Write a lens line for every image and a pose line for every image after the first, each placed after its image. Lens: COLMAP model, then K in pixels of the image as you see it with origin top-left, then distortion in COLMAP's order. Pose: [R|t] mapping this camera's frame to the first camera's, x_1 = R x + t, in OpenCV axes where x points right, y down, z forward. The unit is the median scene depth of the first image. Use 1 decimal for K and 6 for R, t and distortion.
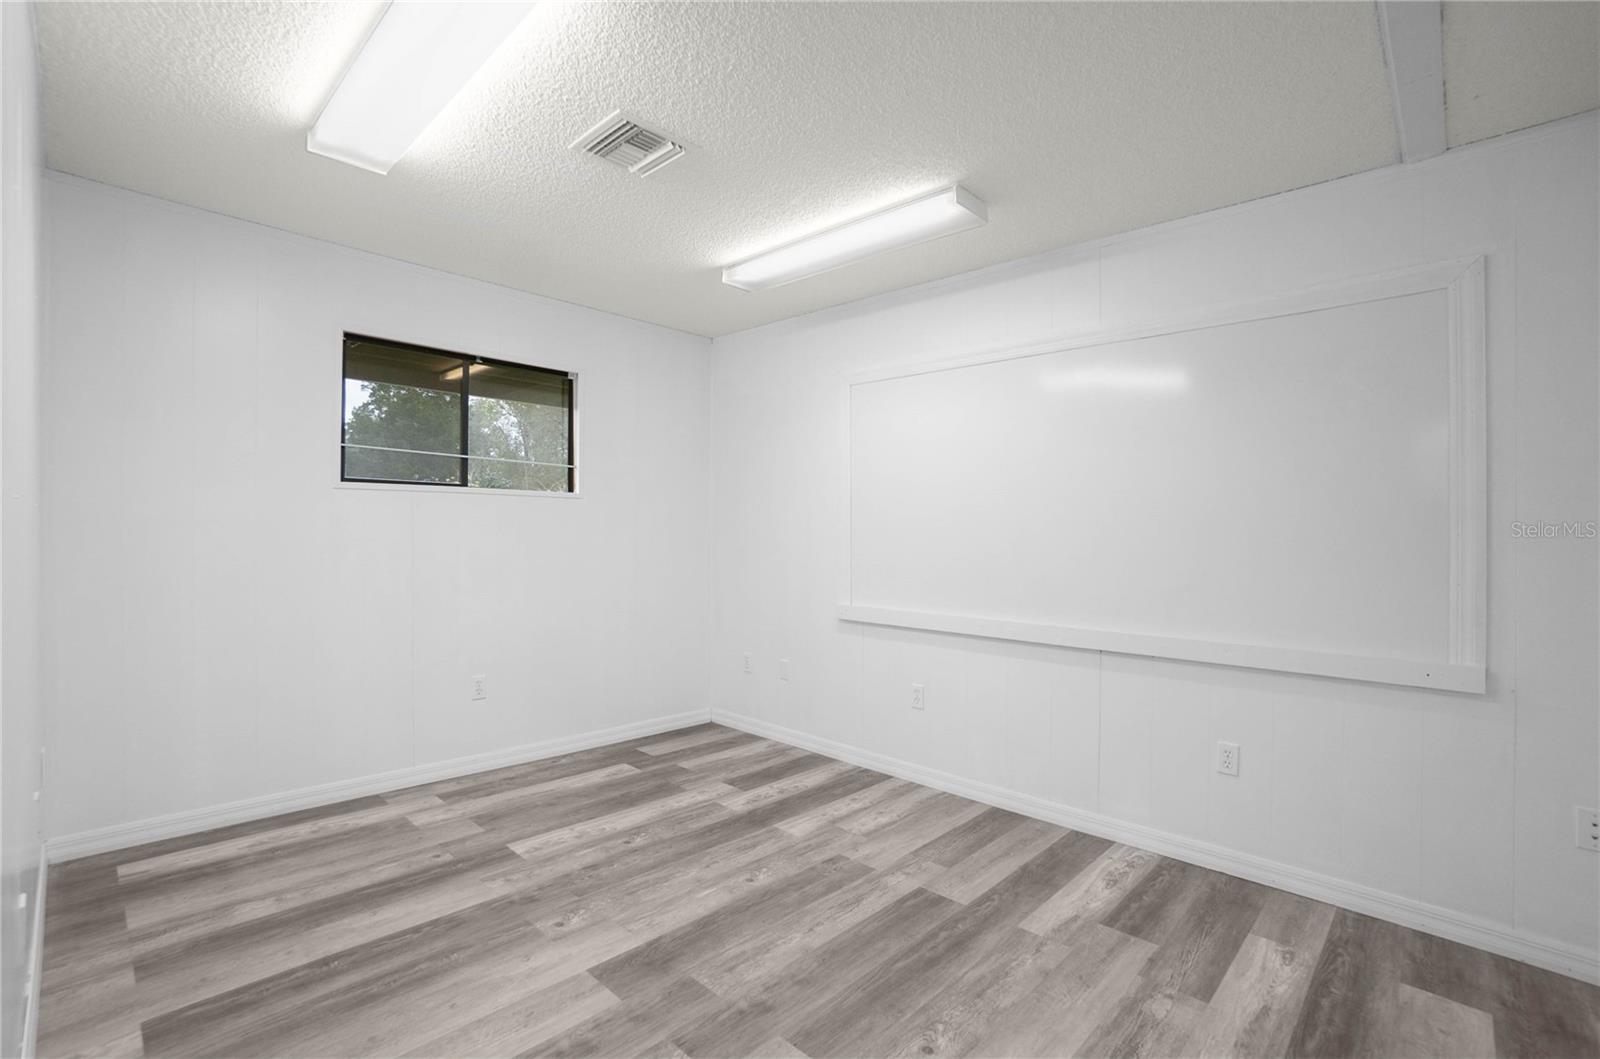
lens RADIAL K [[710.2, 0, 796.0], [0, 710.2, 531.1], [0, 0, 1]] dist [-0.063540, 0.024889]
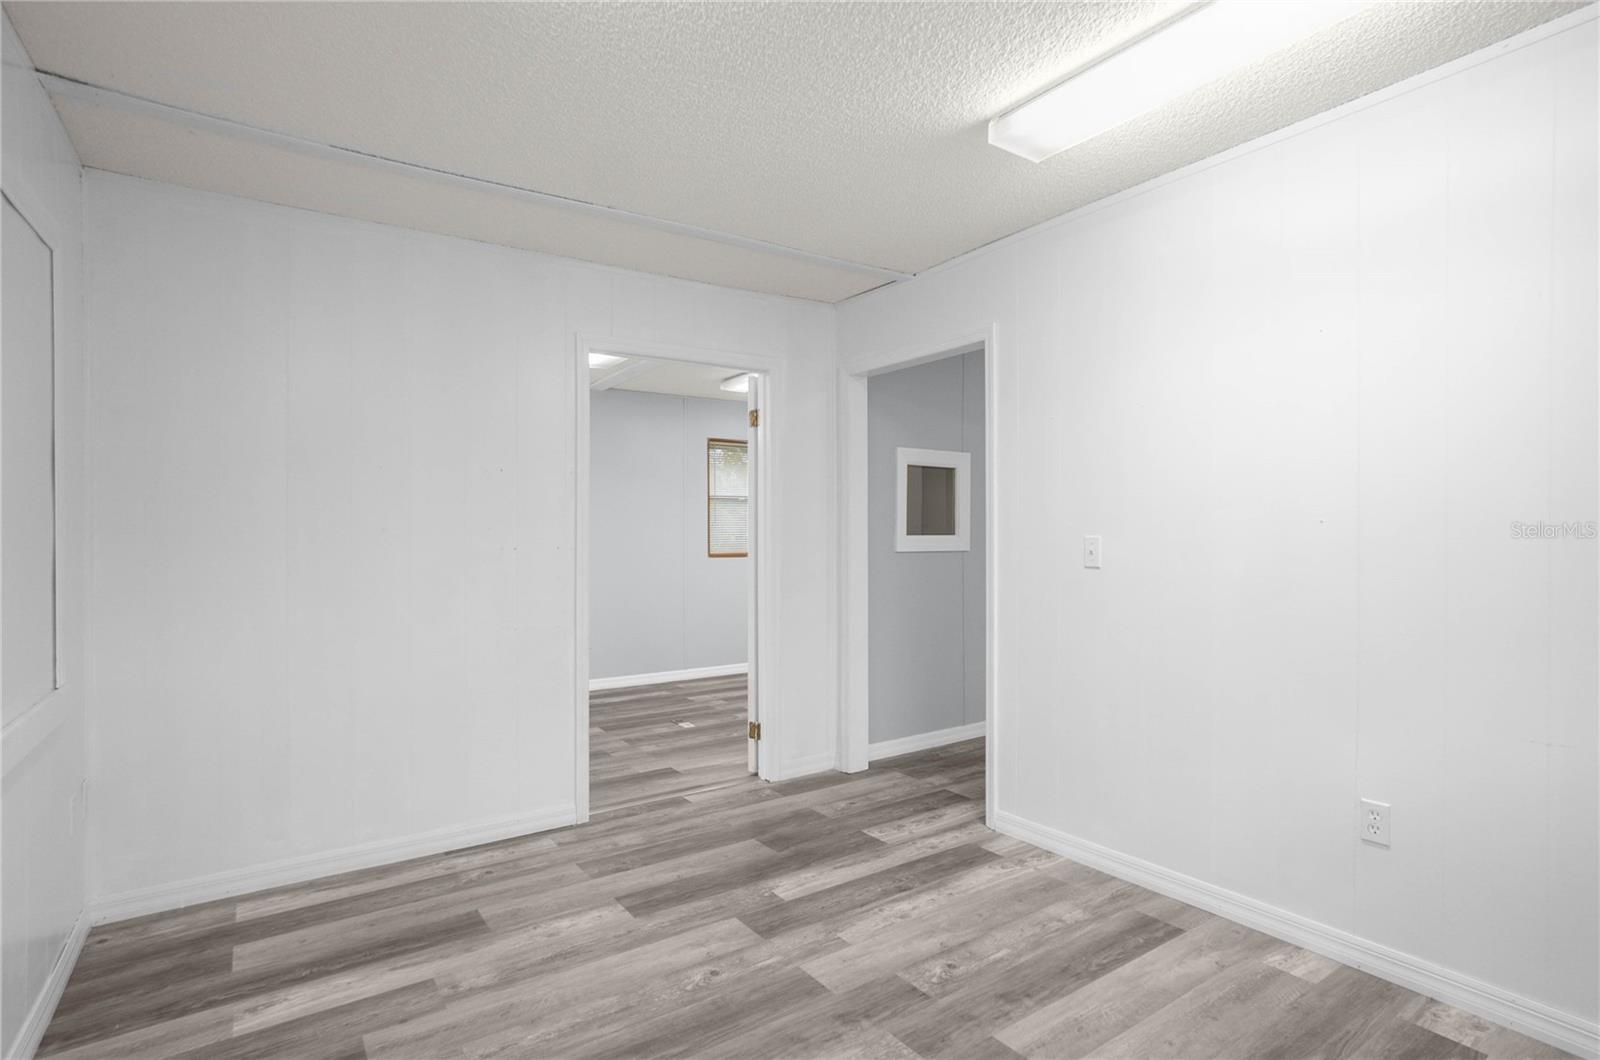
lens RADIAL K [[783.3, 0, 800.0], [0, 783.3, 530.0], [0, 0, 1]] dist [-0.049781, 0.043890]
pose [[-0.978709, -0.006956, 0.205137, -0.205833], [-0.007144, 0.999974, -0.000179, -0.015767], [-0.205130, -0.001641, -0.978733, 2.093208]]
